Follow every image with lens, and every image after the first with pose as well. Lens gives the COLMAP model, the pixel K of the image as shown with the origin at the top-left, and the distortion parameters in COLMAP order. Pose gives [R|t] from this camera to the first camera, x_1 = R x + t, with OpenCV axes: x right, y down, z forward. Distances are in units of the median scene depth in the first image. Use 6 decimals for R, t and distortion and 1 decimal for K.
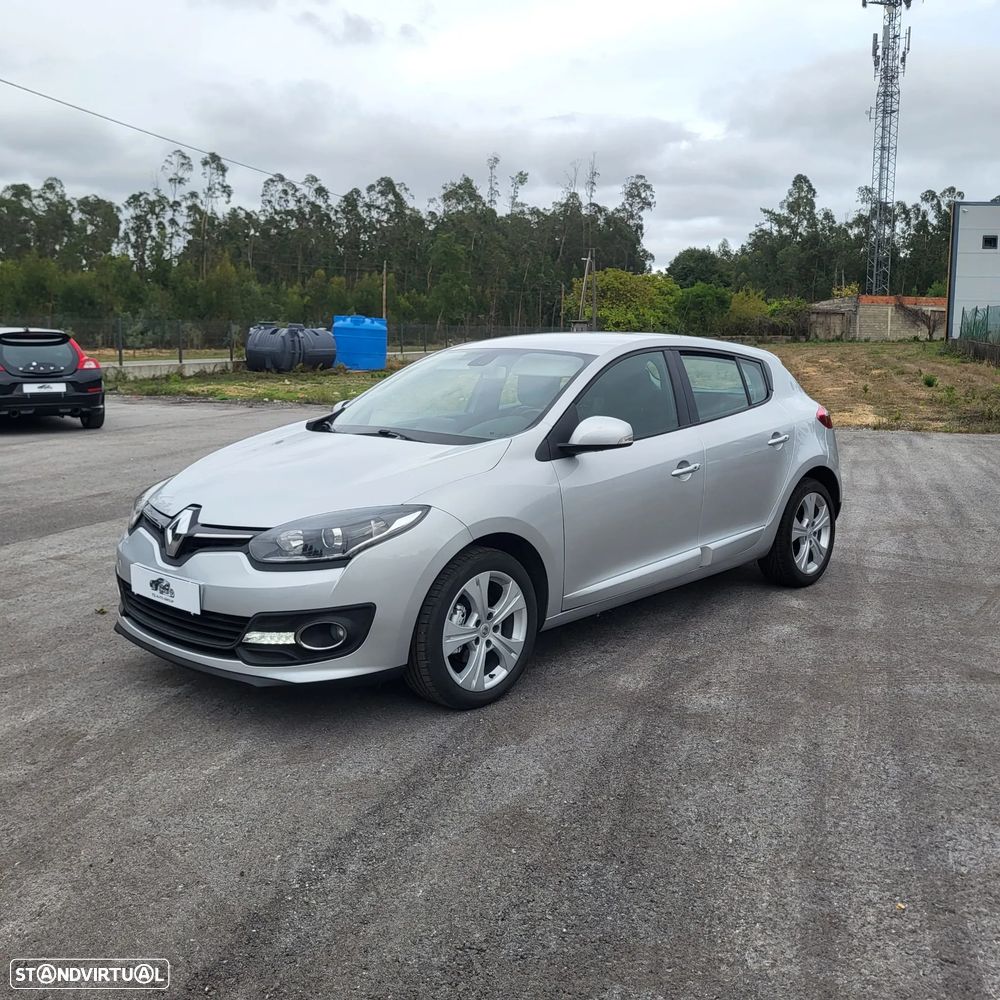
lens RADIAL K [[976.0, 0, 511.3], [0, 976.0, 501.2], [0, 0, 1]] dist [0.026645, -0.018559]
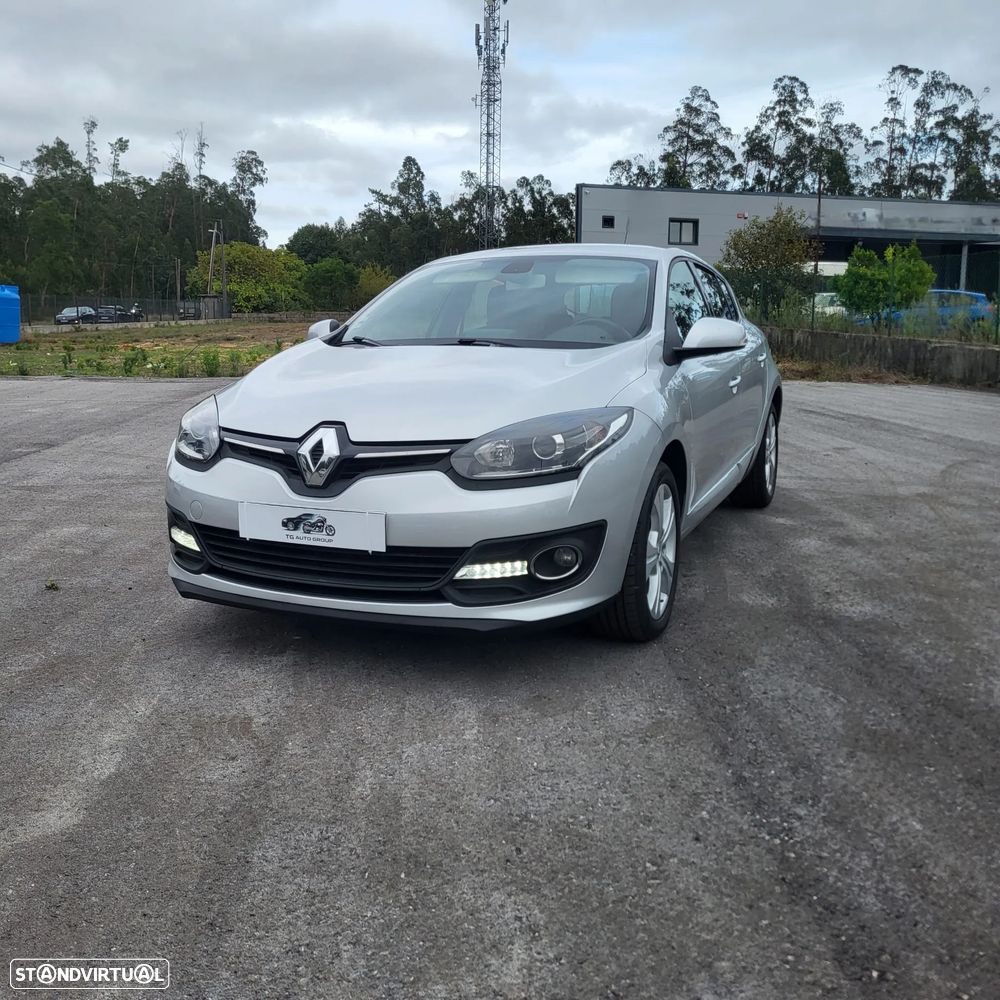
lens RADIAL K [[975.4, 0, 452.4], [0, 975.4, 487.4], [0, 0, 1]] dist [0.029238, -0.000529]
pose [[0.952126, -0.056418, 0.300455, -0.463199], [0.053135, 0.998405, 0.019092, 0.046544], [-0.301052, -0.002213, 0.953605, 0.201570]]
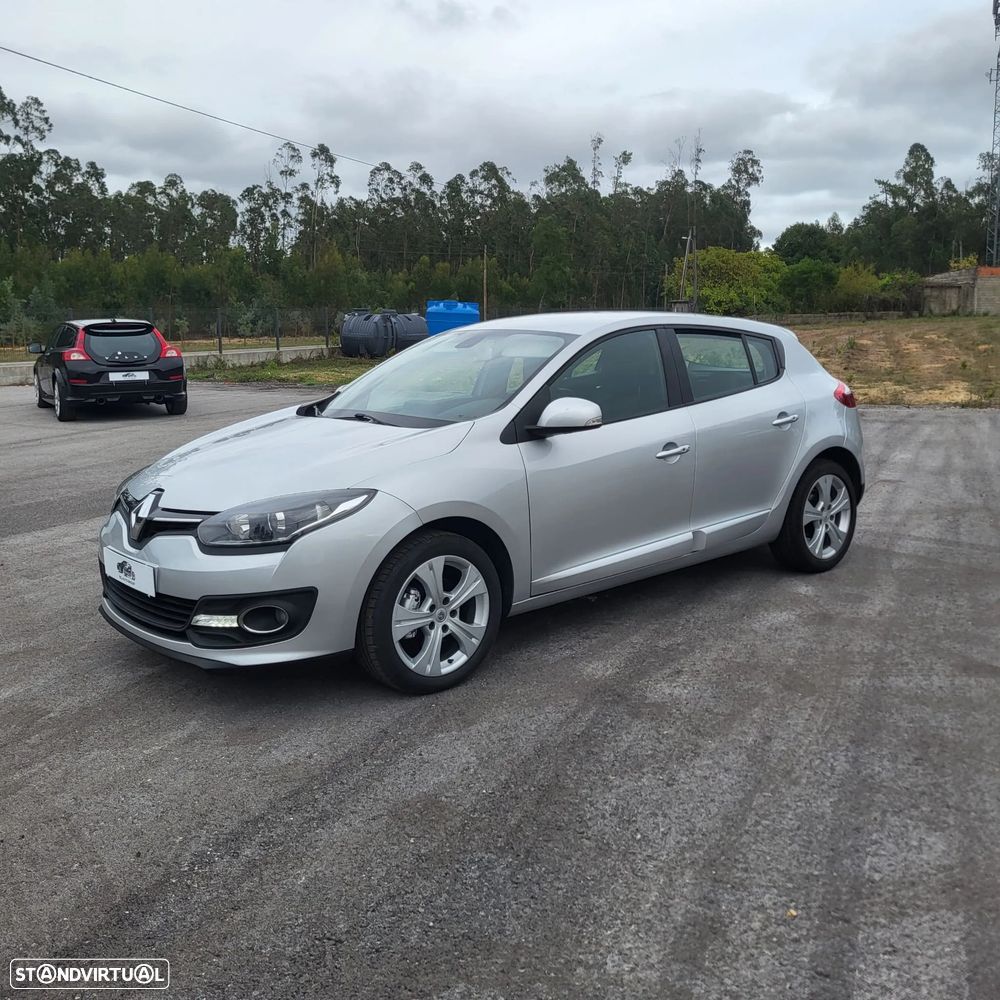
lens RADIAL K [[968.9, 0, 514.3], [0, 968.9, 500.4], [0, 0, 1]] dist [0.037035, -0.033133]
pose [[0.994986, -0.000876, -0.100011, 0.142965], [0.002644, 0.999843, 0.017549, -0.001395], [0.099980, -0.017725, 0.994832, 0.028923]]
